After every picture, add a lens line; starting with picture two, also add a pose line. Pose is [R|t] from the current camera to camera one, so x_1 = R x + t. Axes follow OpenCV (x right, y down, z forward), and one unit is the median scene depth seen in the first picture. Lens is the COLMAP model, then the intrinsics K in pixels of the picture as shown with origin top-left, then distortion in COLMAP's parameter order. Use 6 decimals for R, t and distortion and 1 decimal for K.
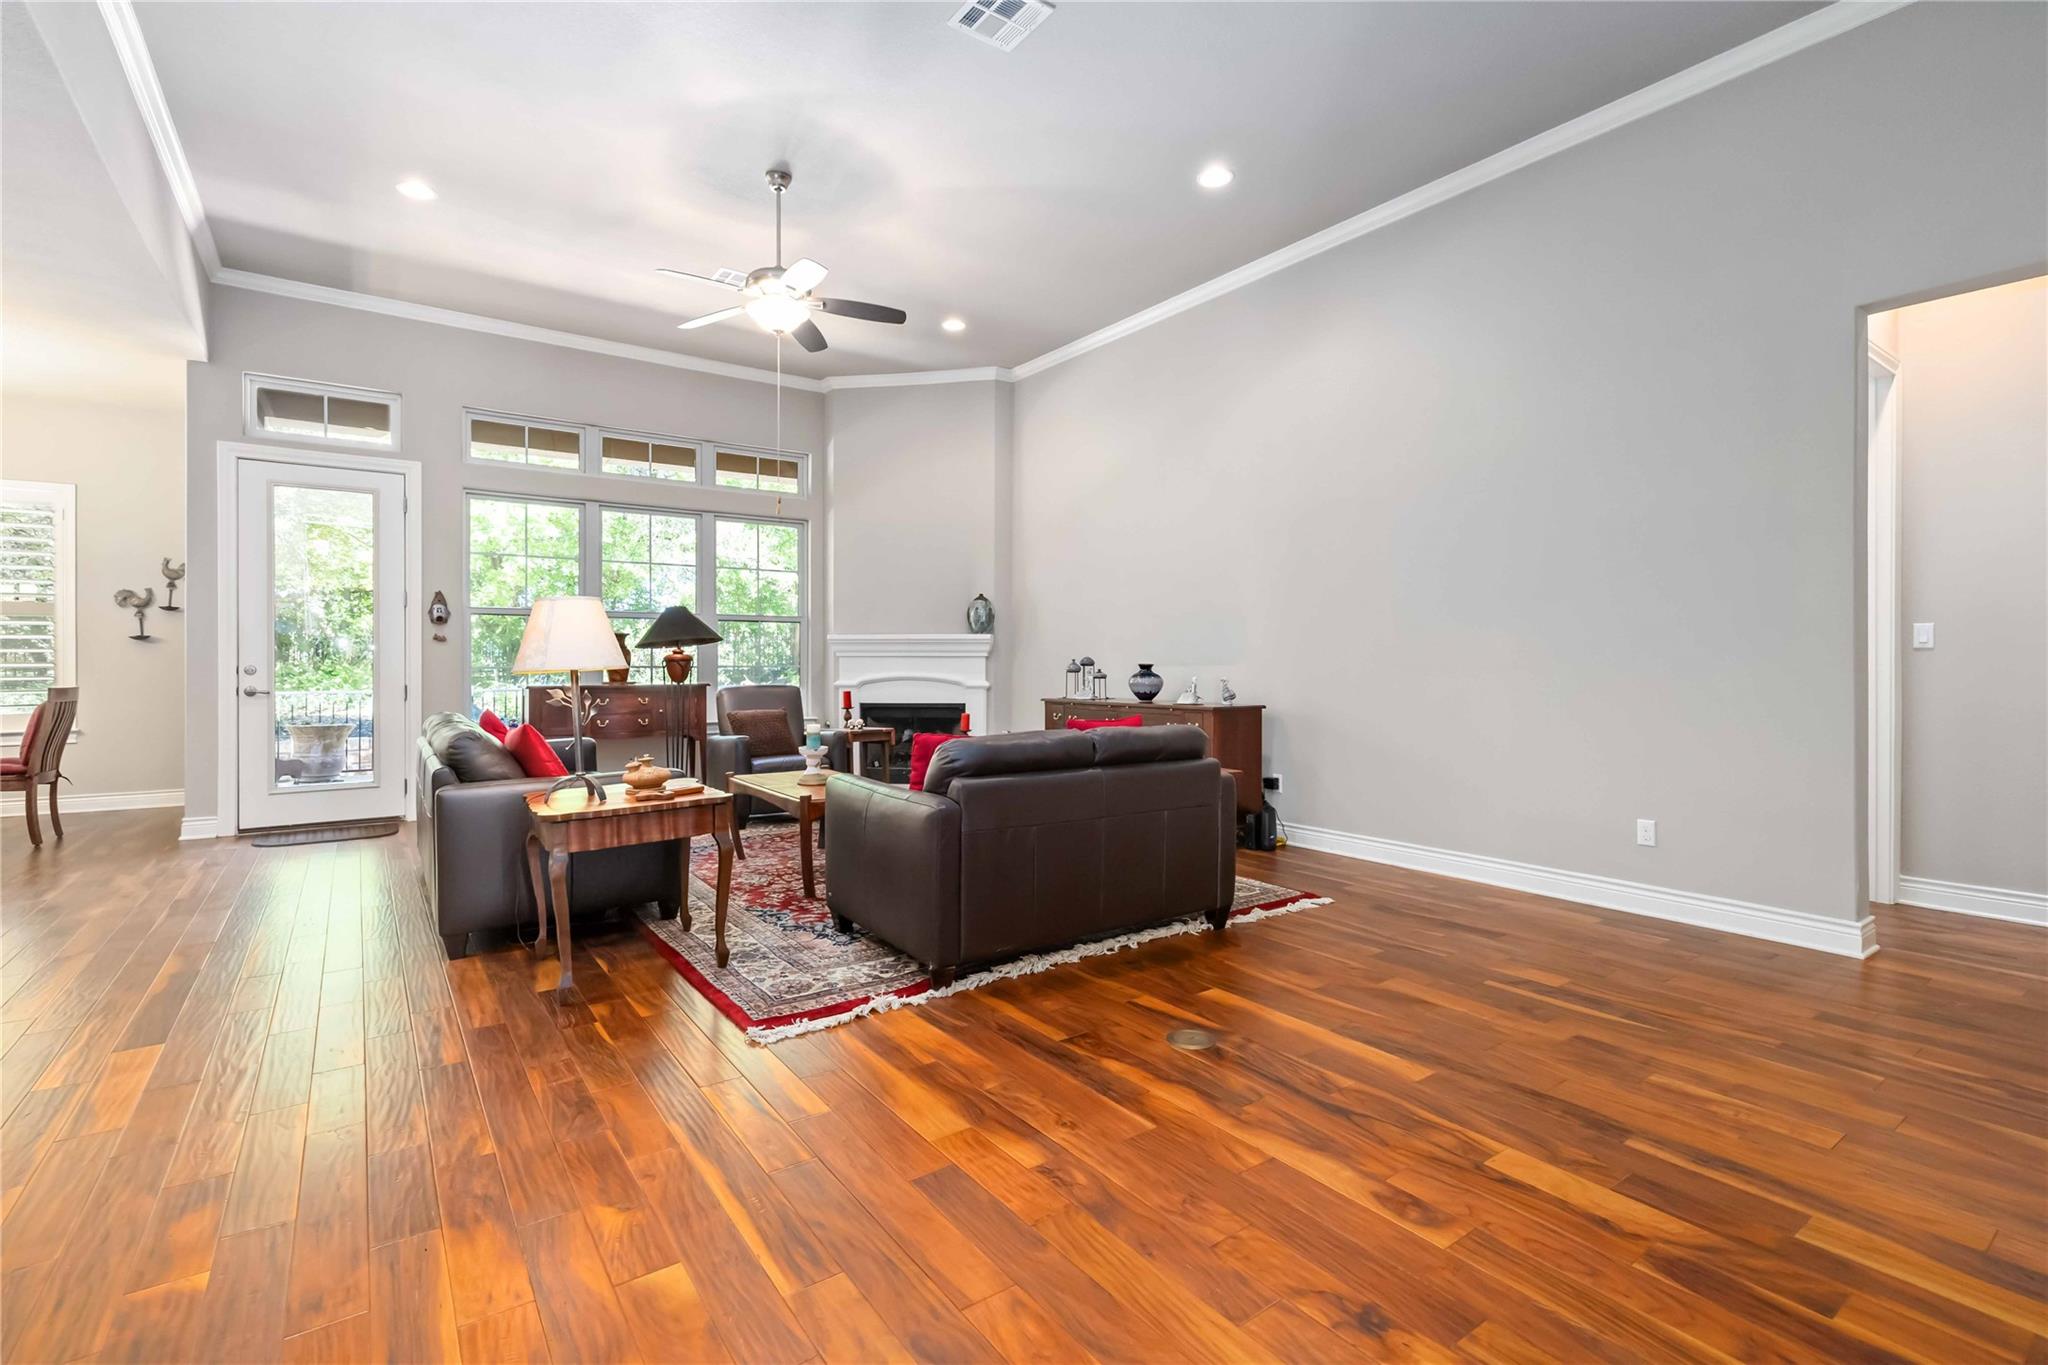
lens RADIAL K [[928.7, 0, 1004.5], [0, 928.7, 655.0], [0, 0, 1]] dist [-0.001007, 0.001998]
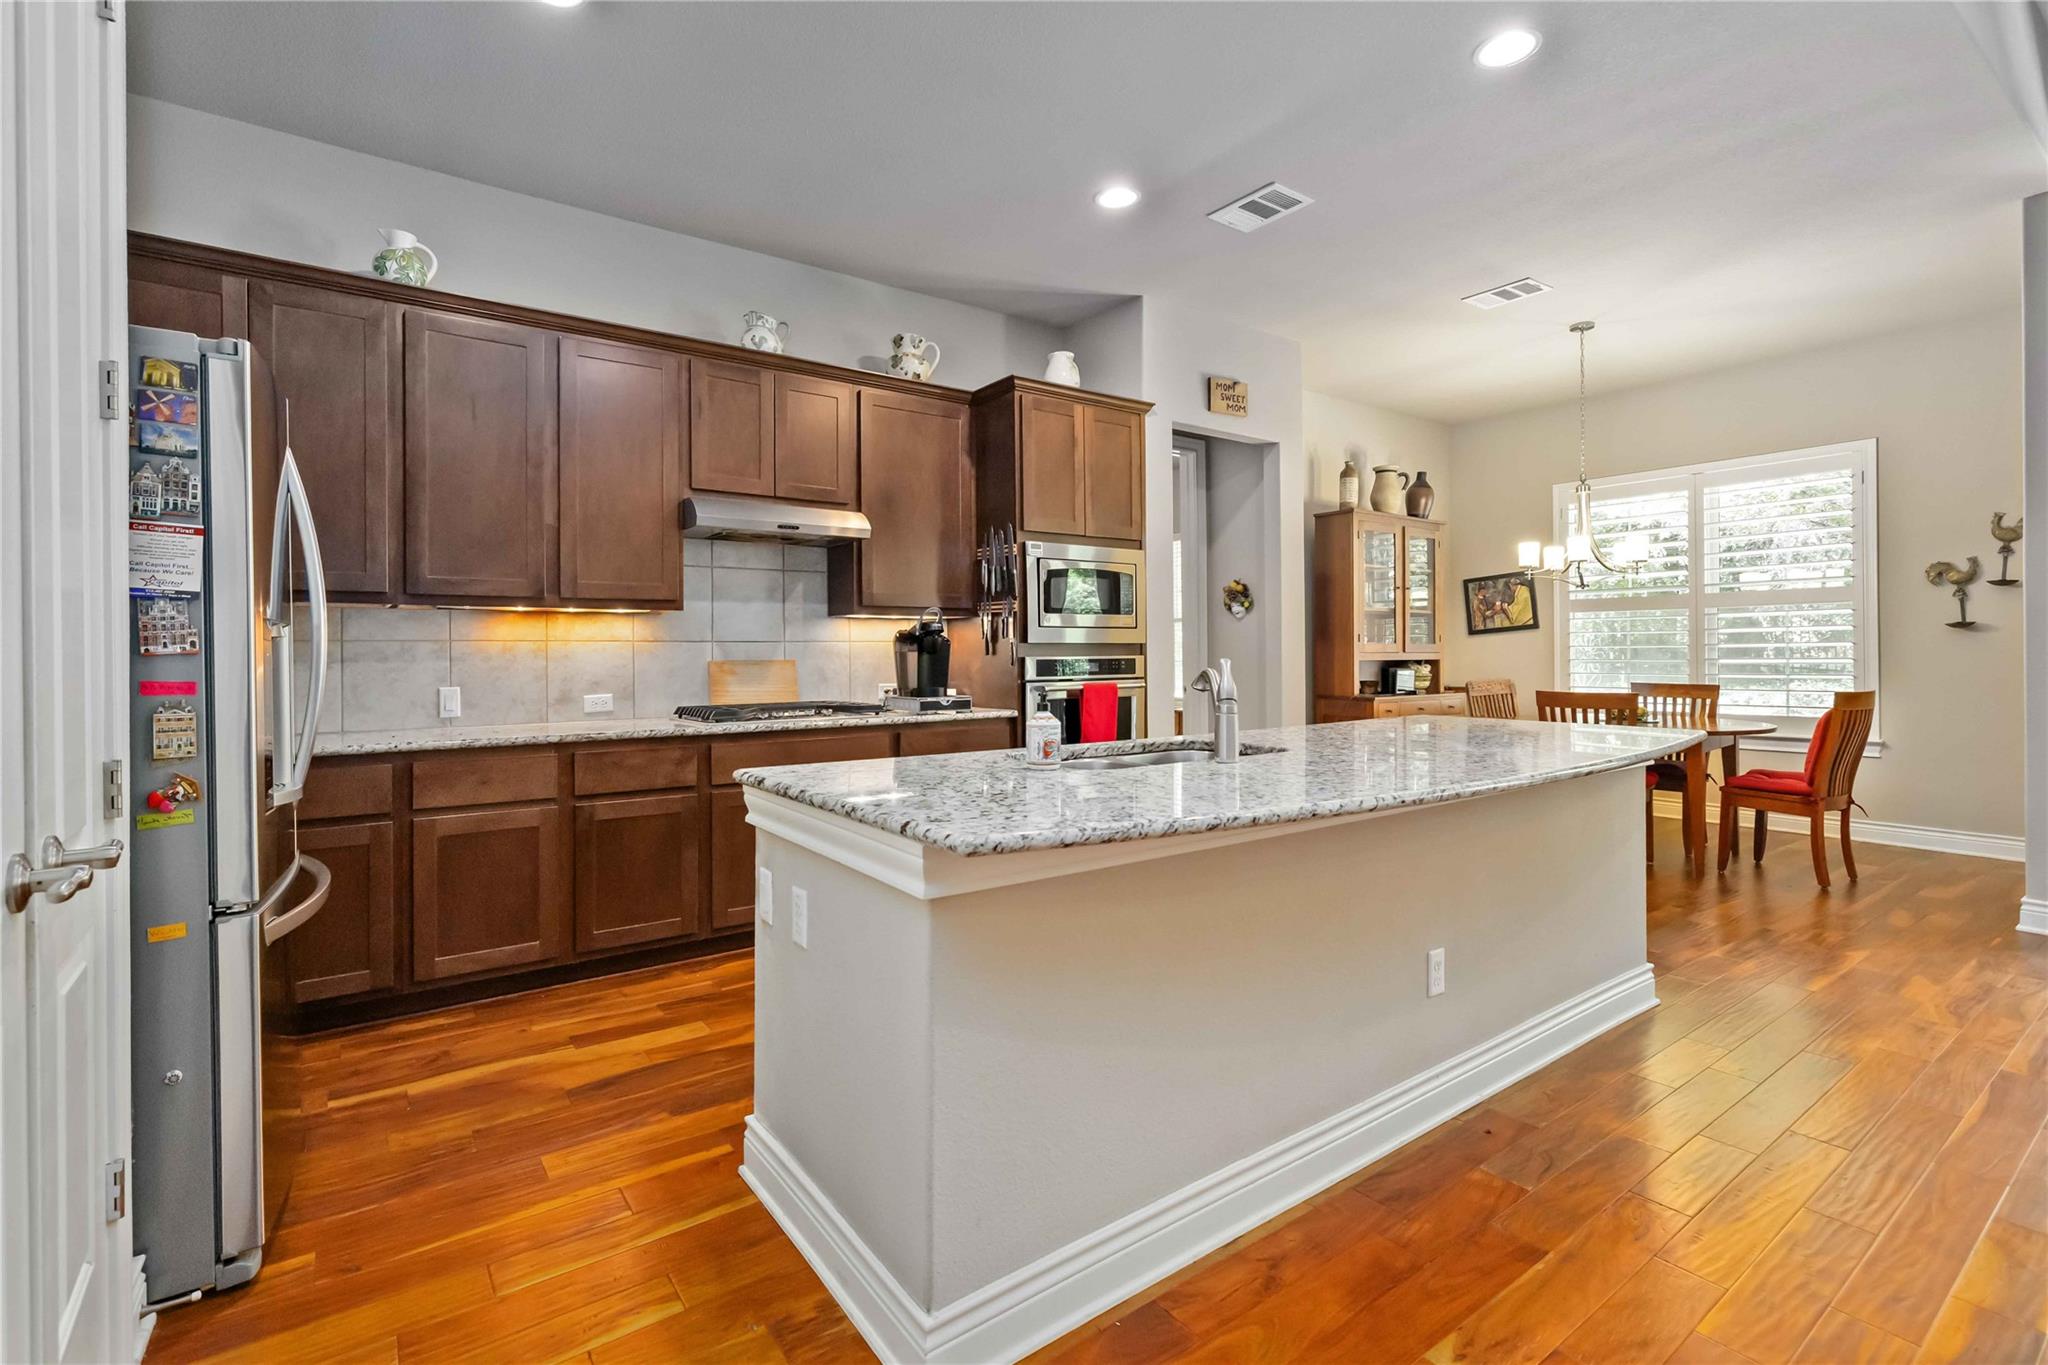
lens RADIAL K [[928.7, 0, 1010.0], [0, 928.7, 650.6], [0, 0, 1]] dist [-0.001007, 0.001998]
pose [[0.009901, -0.001885, -0.999949, -0.227021], [0.011696, 0.999930, -0.001769, -0.006378], [0.999883, -0.011678, 0.009922, 0.271375]]
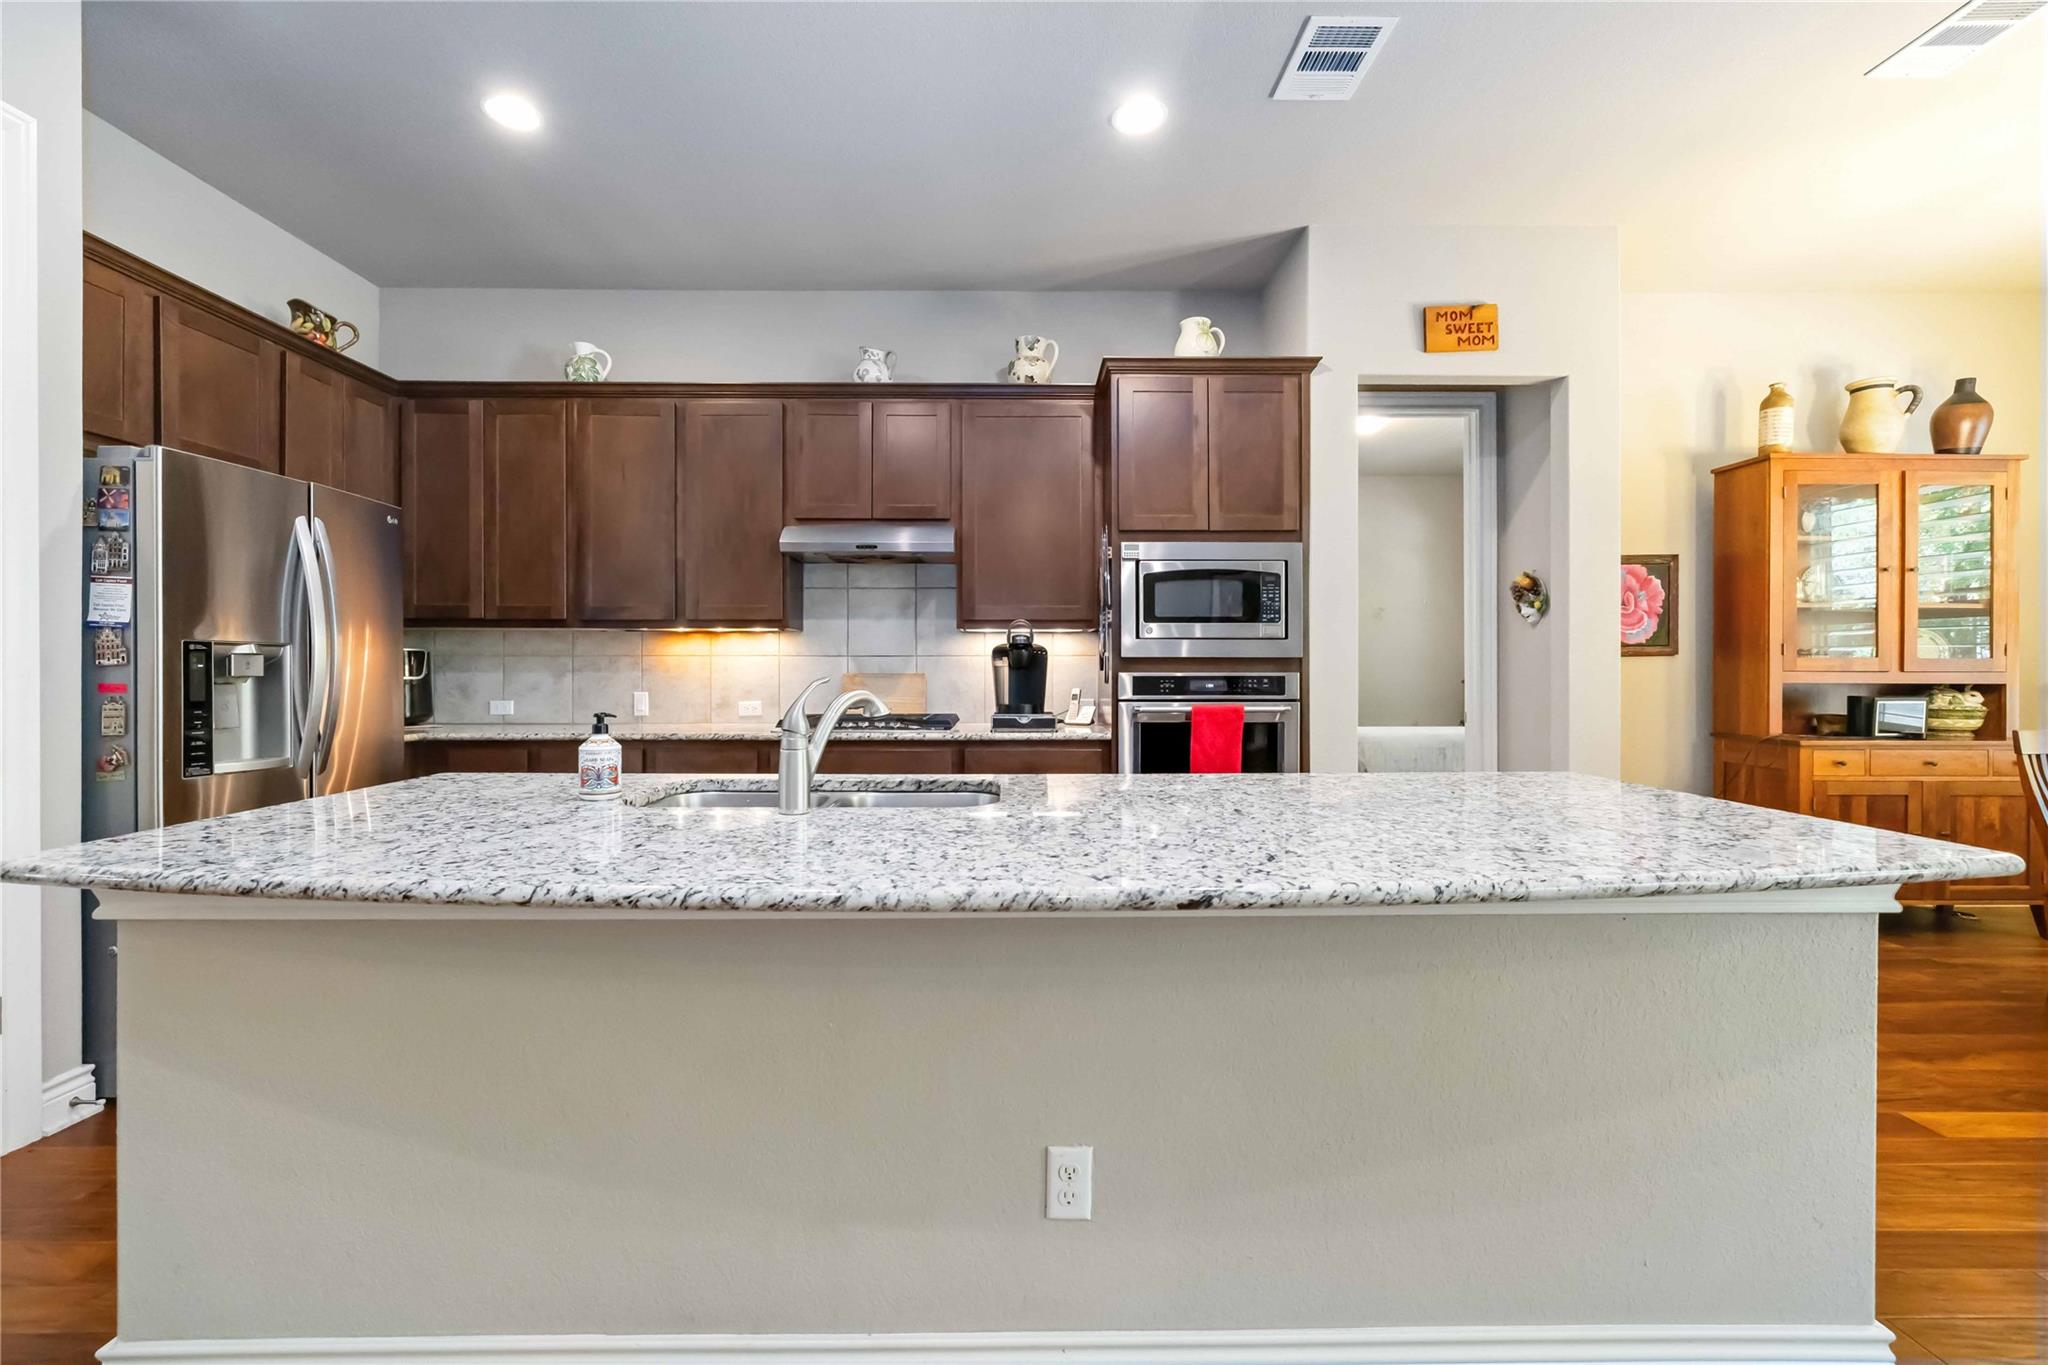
lens RADIAL K [[857.2, 0, 1014.0], [0, 857.2, 669.4], [0, 0, 1]] dist [-0.001093, 0.001434]
pose [[-0.567088, 0.001545, -0.823655, -0.420747], [0.004557, 0.999989, -0.001261, -0.004510], [0.823644, -0.004469, -0.567089, 0.566811]]
